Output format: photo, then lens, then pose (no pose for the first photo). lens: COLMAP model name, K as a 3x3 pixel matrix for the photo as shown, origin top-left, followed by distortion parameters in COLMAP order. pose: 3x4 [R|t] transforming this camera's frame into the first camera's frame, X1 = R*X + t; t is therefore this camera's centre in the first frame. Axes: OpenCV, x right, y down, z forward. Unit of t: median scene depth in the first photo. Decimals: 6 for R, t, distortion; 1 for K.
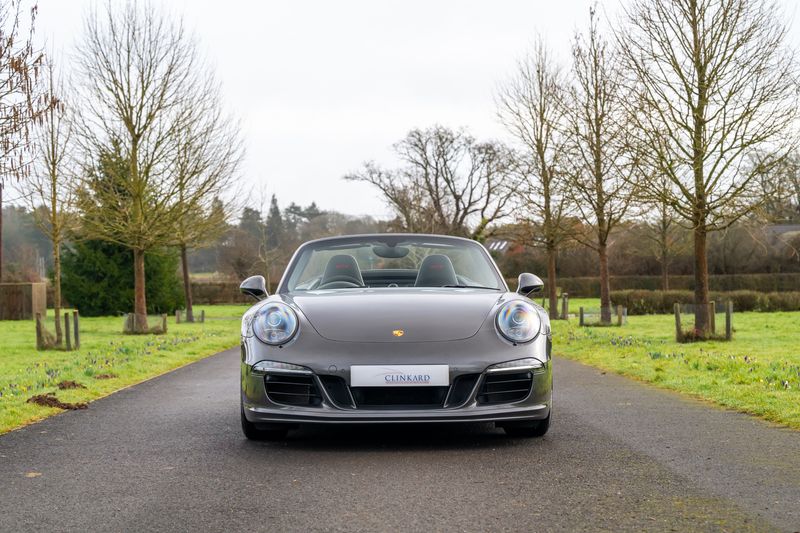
lens RADIAL K [[2697.3, 0, 400.0], [0, 2697.3, 266.5], [0, 0, 1]] dist [-0.173467, 0.208497]
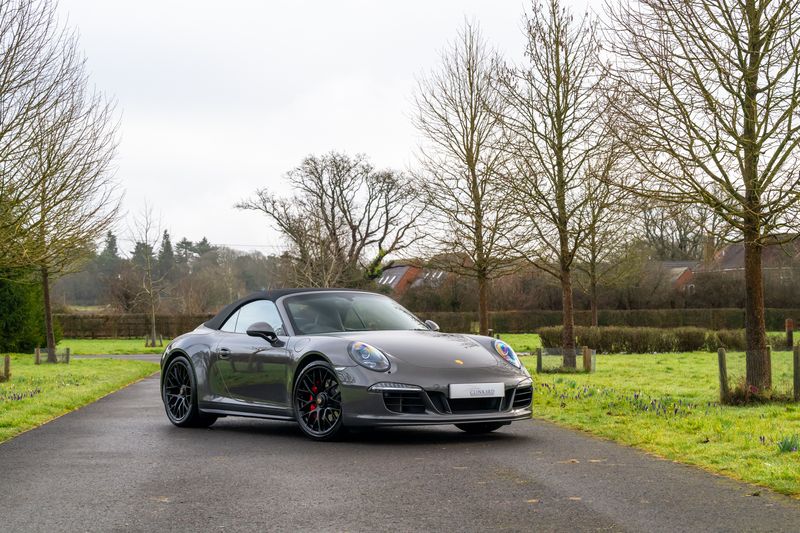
lens RADIAL K [[1931.6, 0, 450.4], [0, 1931.6, 265.5], [0, 0, 1]] dist [-0.011038, 0.231825]
pose [[0.995628, 0.007731, 0.093088, -0.008627], [-0.005847, 0.999773, -0.020492, 0.001763], [-0.093225, 0.019858, 0.995447, 0.310471]]
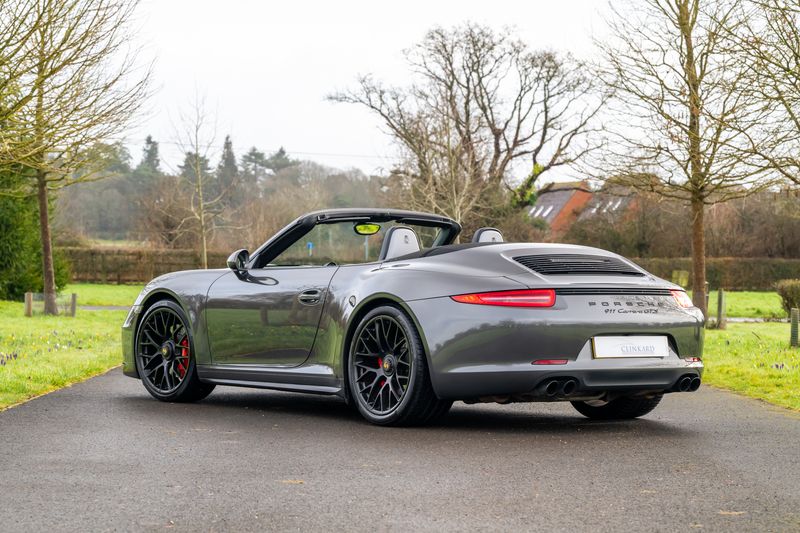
lens RADIAL K [[2575.5, 0, 400.0], [0, 2575.5, 266.5], [0, 0, 1]] dist [0.007579, 0.976315]
pose [[0.999519, 0.028302, 0.012691, -0.009758], [-0.028372, 0.999583, 0.005302, 0.004637], [-0.012535, -0.005660, 0.999905, 0.367973]]
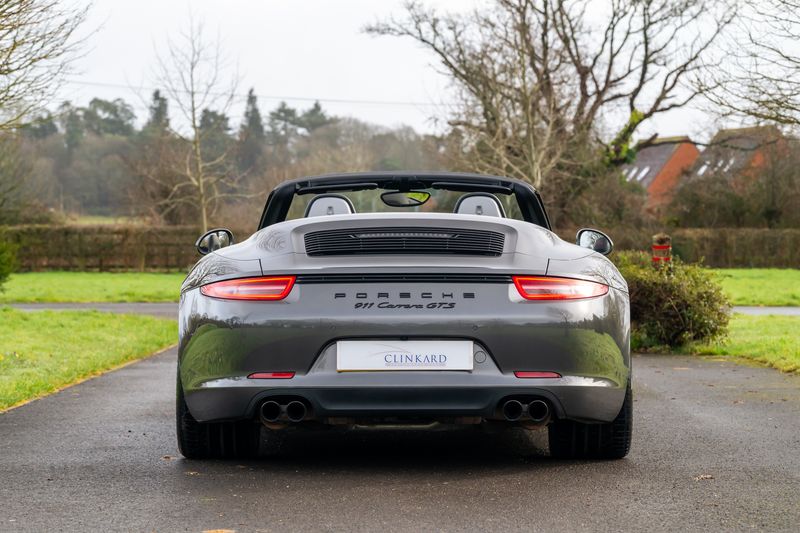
lens RADIAL K [[2697.3, 0, 400.0], [0, 2697.3, 266.5], [0, 0, 1]] dist [-0.173467, 0.208497]
pose [[0.999831, 0.015229, -0.010325, -0.008090], [-0.015085, 0.999789, 0.013932, 0.005287], [0.010535, -0.013774, 0.999850, 0.483851]]
